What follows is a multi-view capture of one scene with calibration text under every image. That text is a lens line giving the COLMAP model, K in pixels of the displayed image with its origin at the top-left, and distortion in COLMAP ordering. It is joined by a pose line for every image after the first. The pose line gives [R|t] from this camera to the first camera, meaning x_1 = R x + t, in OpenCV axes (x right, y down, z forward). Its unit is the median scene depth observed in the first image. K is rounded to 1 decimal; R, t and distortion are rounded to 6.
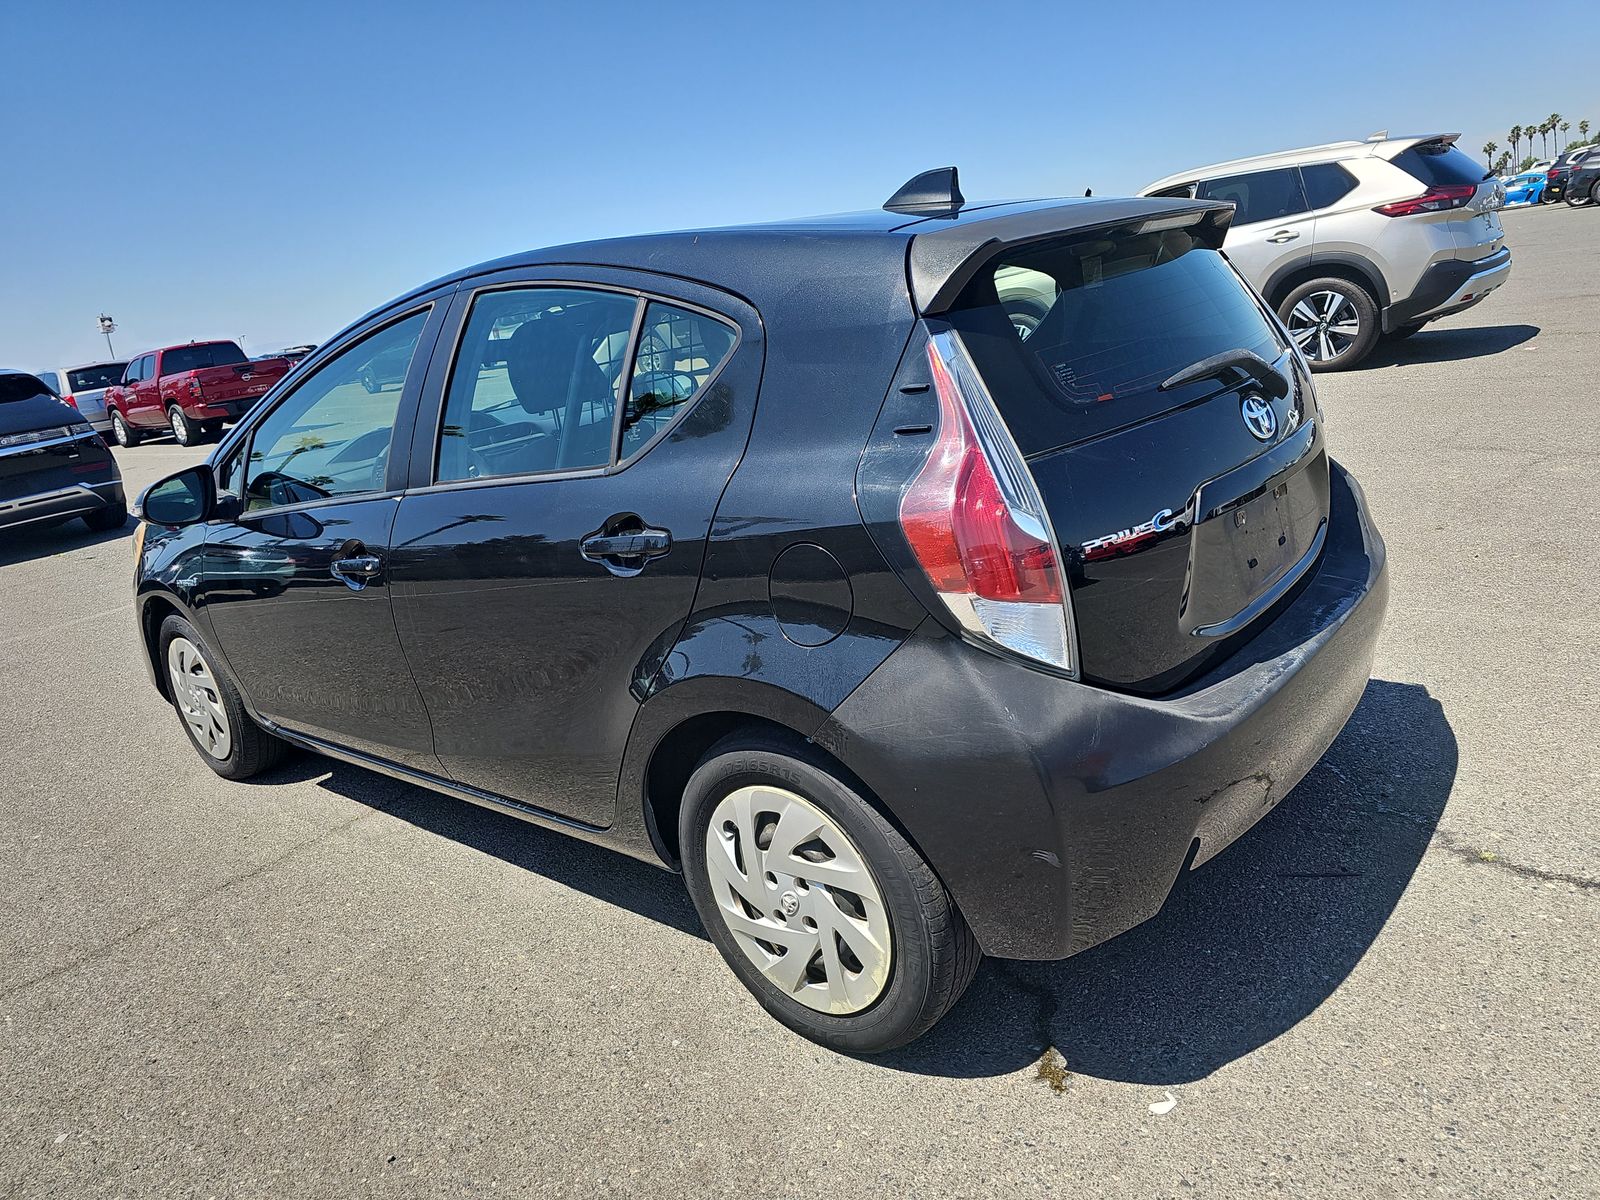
lens RADIAL K [[1064.1, 0, 831.8], [0, 1064.1, 569.4], [0, 0, 1]] dist [0.032596, -0.020210]
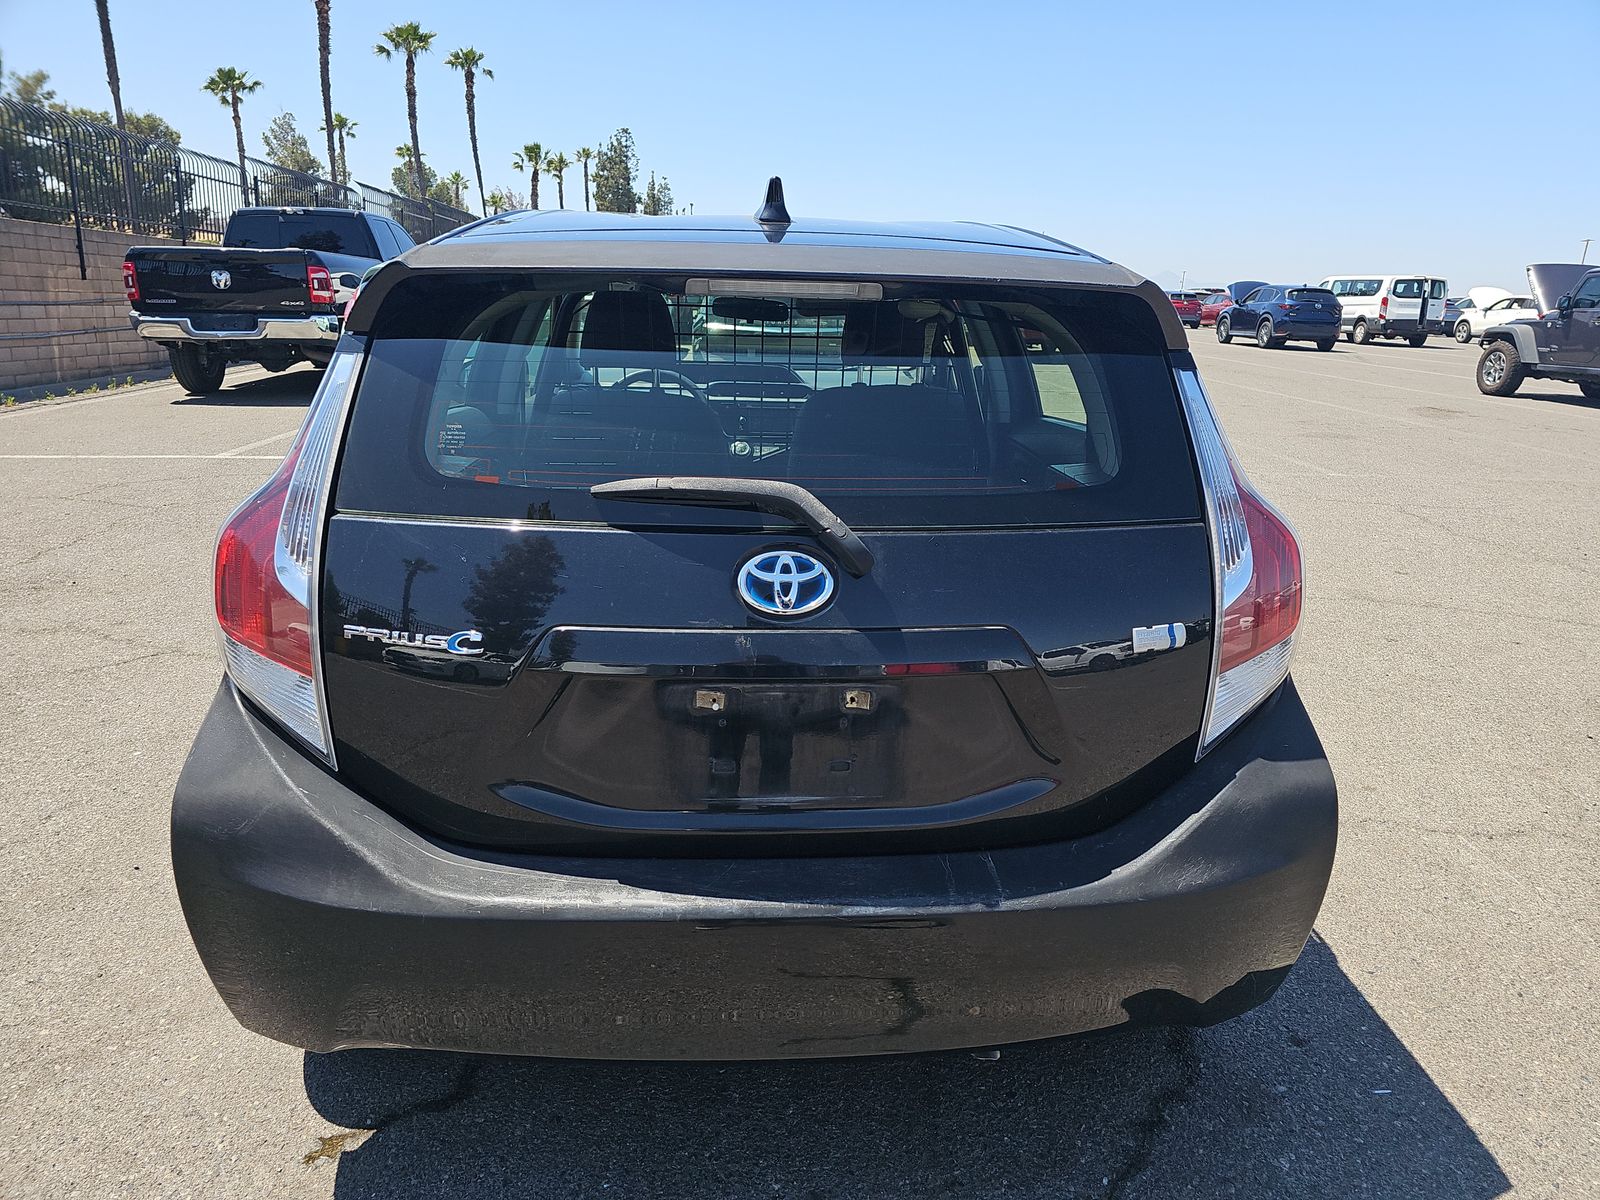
lens RADIAL K [[1064.1, 0, 806.1], [0, 1064.1, 598.0], [0, 0, 1]] dist [0.032596, -0.020210]
pose [[0.686413, 0.356023, -0.634102, 0.913209], [-0.312254, 0.931783, 0.185145, -0.284720], [0.656761, 0.070915, 0.750757, 0.520956]]
